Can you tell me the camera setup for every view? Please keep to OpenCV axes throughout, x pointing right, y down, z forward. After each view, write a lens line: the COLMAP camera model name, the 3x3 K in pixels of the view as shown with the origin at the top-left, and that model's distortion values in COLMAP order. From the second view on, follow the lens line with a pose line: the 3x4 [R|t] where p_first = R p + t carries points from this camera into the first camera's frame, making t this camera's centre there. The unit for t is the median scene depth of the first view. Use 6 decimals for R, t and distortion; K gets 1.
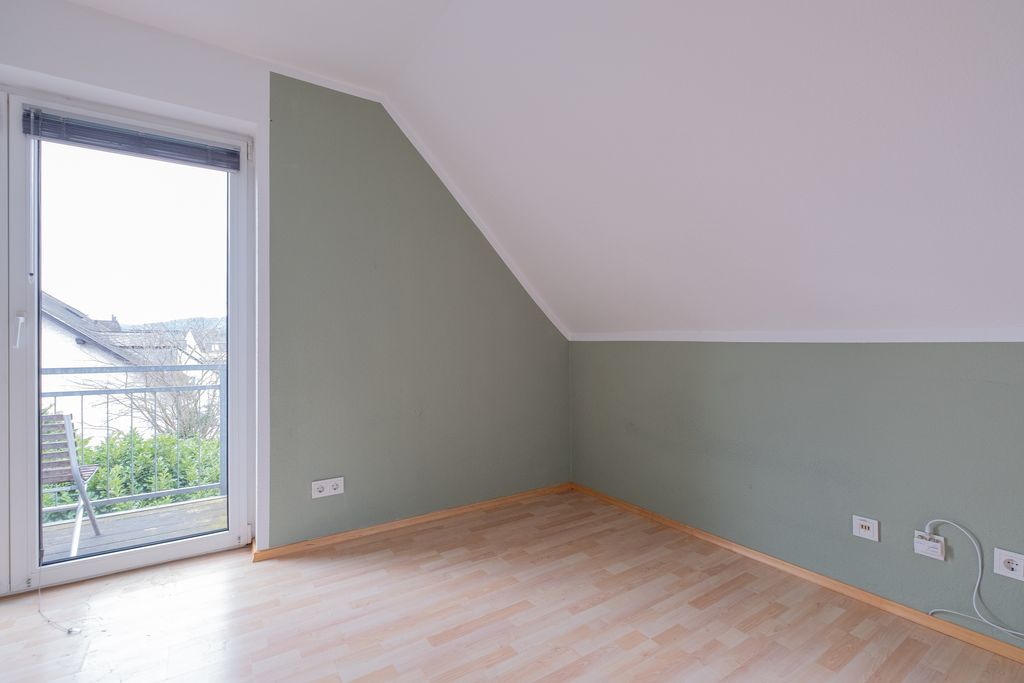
lens RADIAL K [[449.6, 0, 508.8], [0, 449.6, 341.4], [0, 0, 1]] dist [-0.000036, -0.000280]
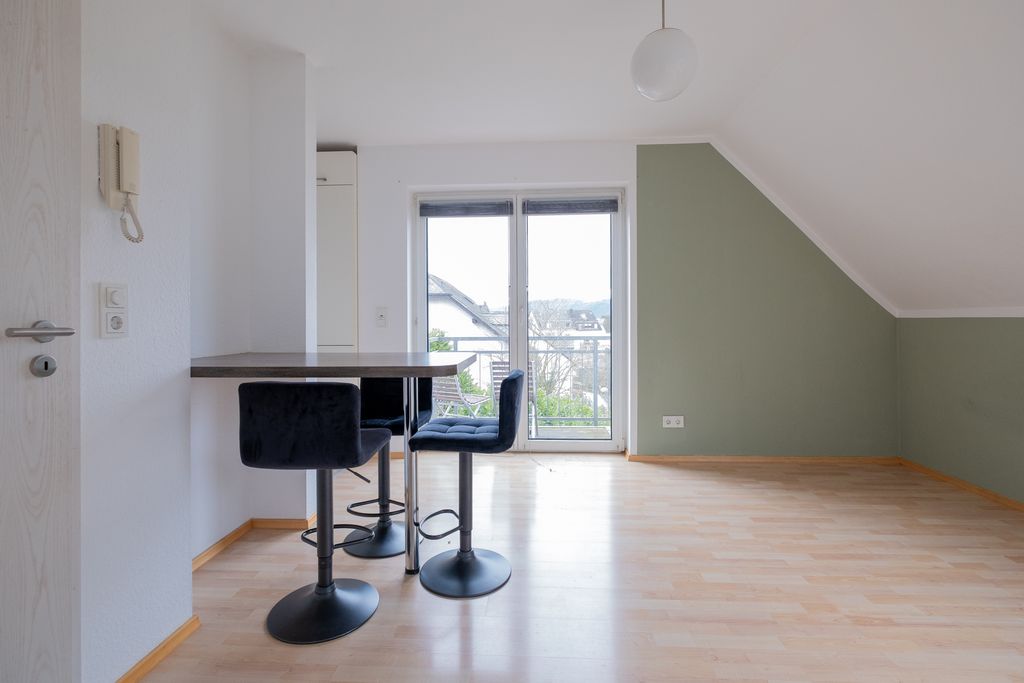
lens RADIAL K [[451.2, 0, 544.7], [0, 451.2, 325.8], [0, 0, 1]] dist [-0.002967, -0.000790]
pose [[0.829585, 0.000031, -0.558380, 0.065921], [0.008068, 0.999895, 0.012042, -0.002840], [0.558322, -0.014495, 0.829498, -0.443982]]
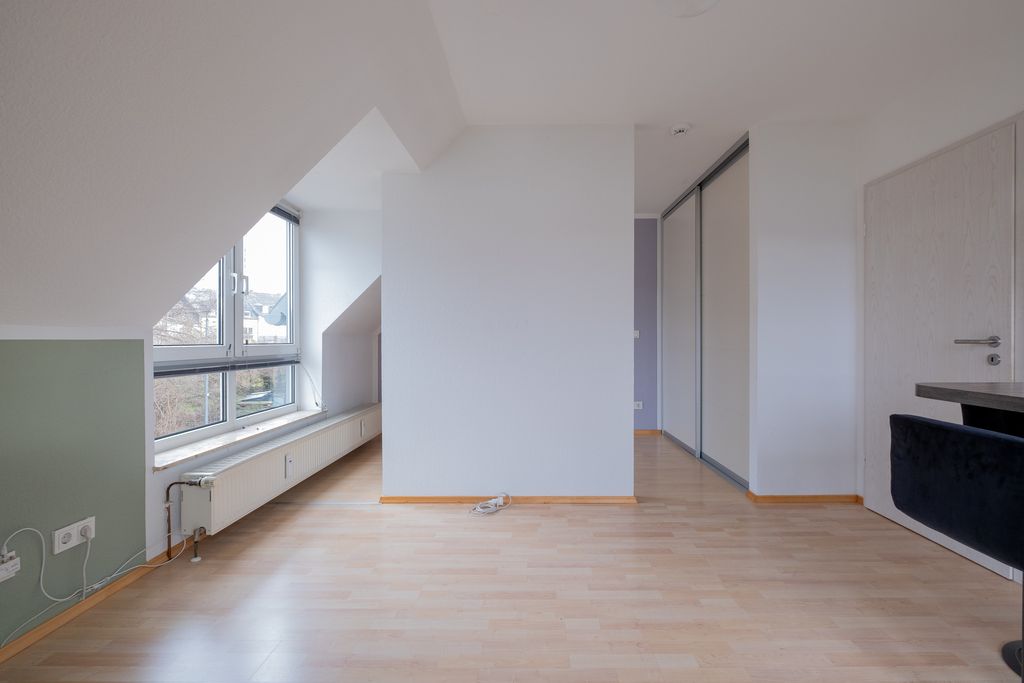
lens RADIAL K [[452.1, 0, 535.4], [0, 452.1, 341.9], [0, 0, 1]] dist [-0.000669, 0.000665]
pose [[-0.849289, -0.000641, 0.527928, -0.277988], [-0.000831, 1.000000, -0.000124, 0.004865], [-0.527927, -0.000544, -0.849289, 0.731511]]
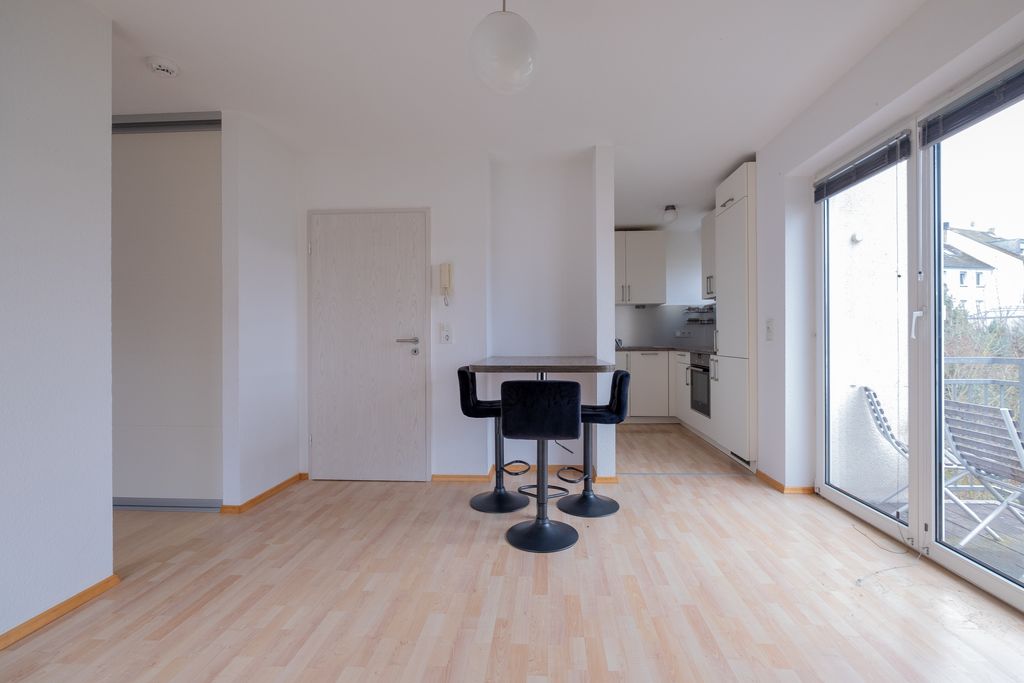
lens RADIAL K [[449.6, 0, 508.8], [0, 449.6, 341.4], [0, 0, 1]] dist [-0.000036, -0.000280]
pose [[-0.594755, 0.007868, -0.803868, 0.334077], [0.010095, 0.999946, 0.002318, 0.005283], [0.803843, -0.006736, -0.594803, 0.618405]]
